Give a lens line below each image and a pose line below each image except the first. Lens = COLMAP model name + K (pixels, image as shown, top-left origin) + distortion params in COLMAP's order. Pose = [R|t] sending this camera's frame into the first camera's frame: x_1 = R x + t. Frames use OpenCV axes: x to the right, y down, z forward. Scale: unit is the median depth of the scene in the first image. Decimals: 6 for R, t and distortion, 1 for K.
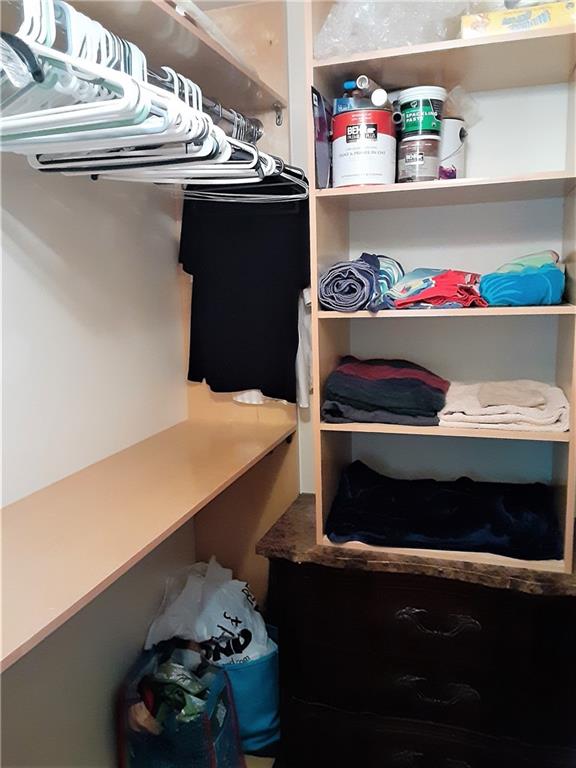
lens RADIAL K [[624.3, 0, 285.0], [0, 624.3, 383.0], [0, 0, 1]] dist [0.129118, -0.196576]
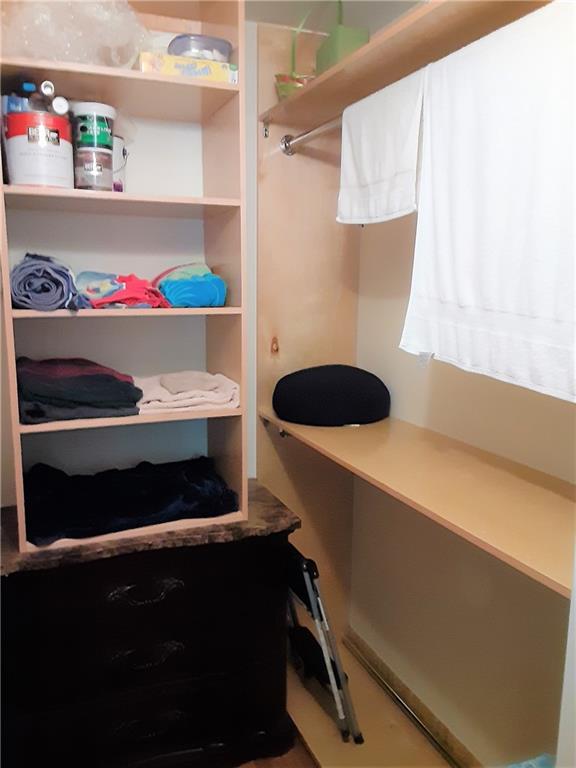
lens RADIAL K [[624.3, 0, 285.0], [0, 624.3, 383.0], [0, 0, 1]] dist [0.129118, -0.196576]
pose [[0.771943, -0.069810, 0.631847, -0.251230], [0.079057, 0.996778, 0.013545, 0.017922], [-0.630757, 0.039496, 0.774975, -0.020691]]
